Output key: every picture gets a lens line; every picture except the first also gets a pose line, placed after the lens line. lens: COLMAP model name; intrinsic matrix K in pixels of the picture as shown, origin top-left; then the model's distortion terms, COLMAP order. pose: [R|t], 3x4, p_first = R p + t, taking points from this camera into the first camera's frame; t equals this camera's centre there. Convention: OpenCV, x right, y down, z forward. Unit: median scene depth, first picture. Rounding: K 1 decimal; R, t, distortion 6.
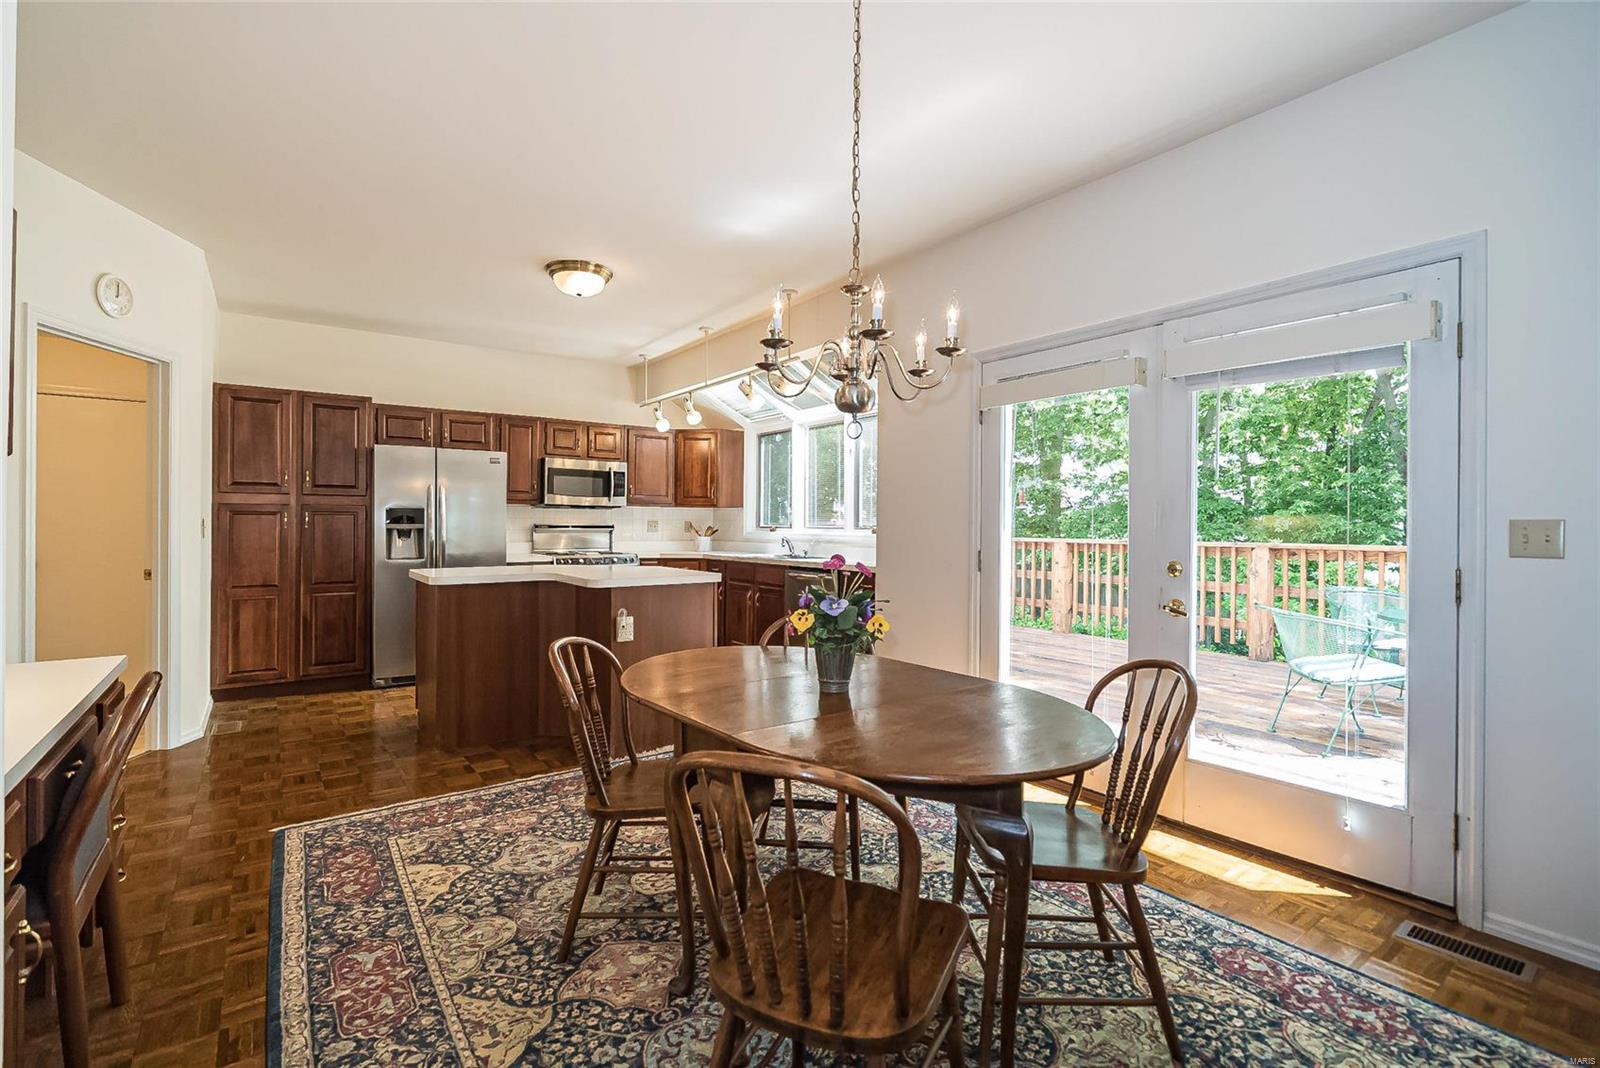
lens RADIAL K [[730.7, 0, 800.0], [0, 730.7, 534.0], [0, 0, 1]] dist [-0.001450, -0.000268]
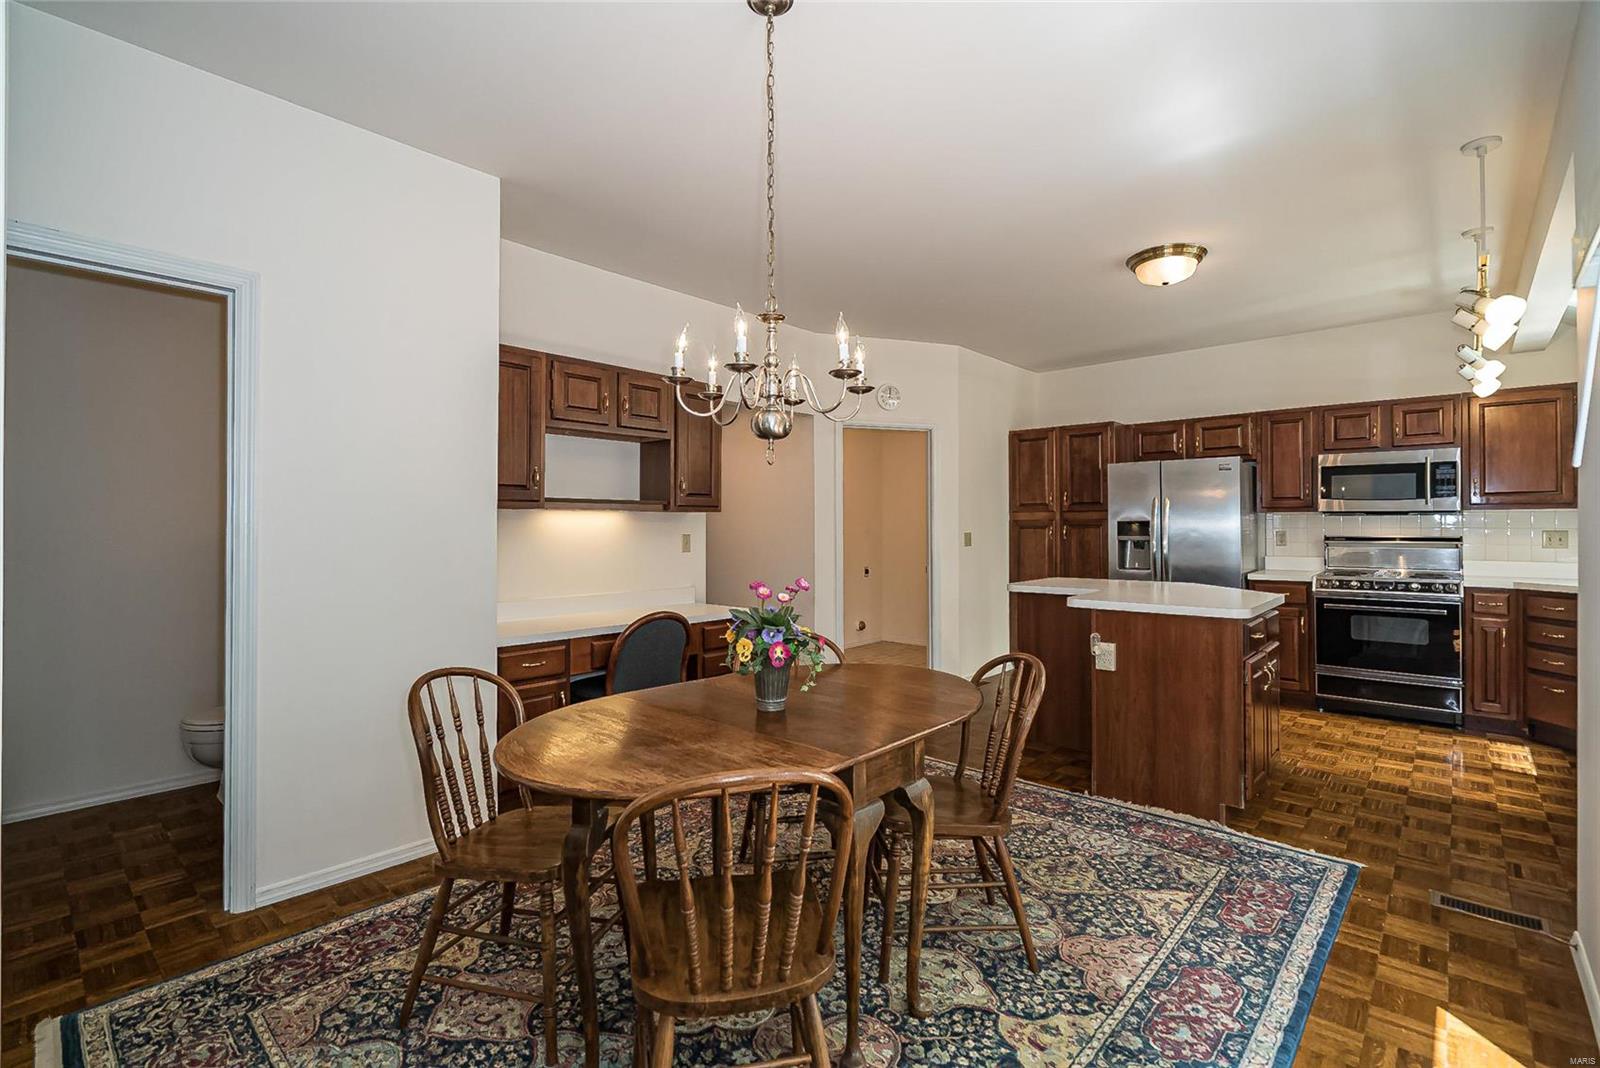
lens RADIAL K [[730.7, 0, 800.0], [0, 730.7, 534.0], [0, 0, 1]] dist [-0.001450, -0.000268]
pose [[0.204655, 0.003683, -0.978827, 0.384542], [-0.008639, 0.999961, 0.001956, -0.013952], [0.978796, 0.008056, 0.204679, 0.299632]]
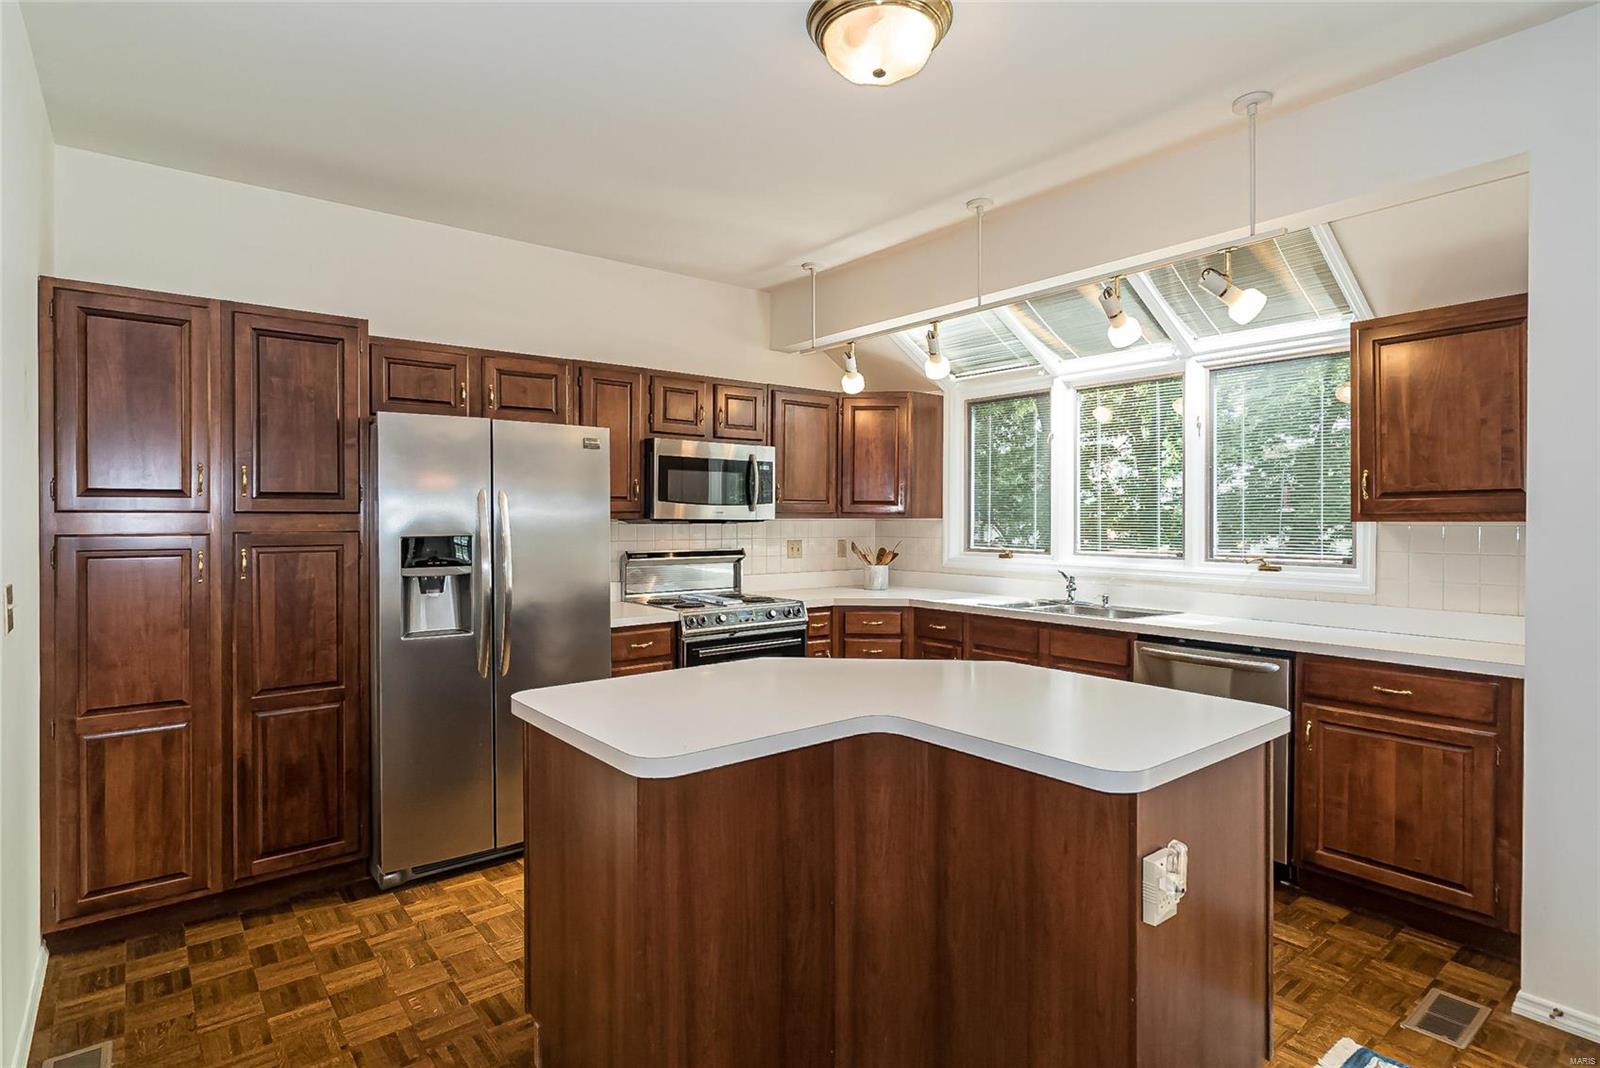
lens RADIAL K [[827.3, 0, 800.0], [0, 827.3, 534.0], [0, 0, 1]] dist [-0.001147, 0.000967]
pose [[0.999137, -0.005588, 0.041150, -0.297093], [0.005216, 0.999945, 0.009146, -0.039318], [-0.041199, -0.008924, 0.999111, 0.392537]]
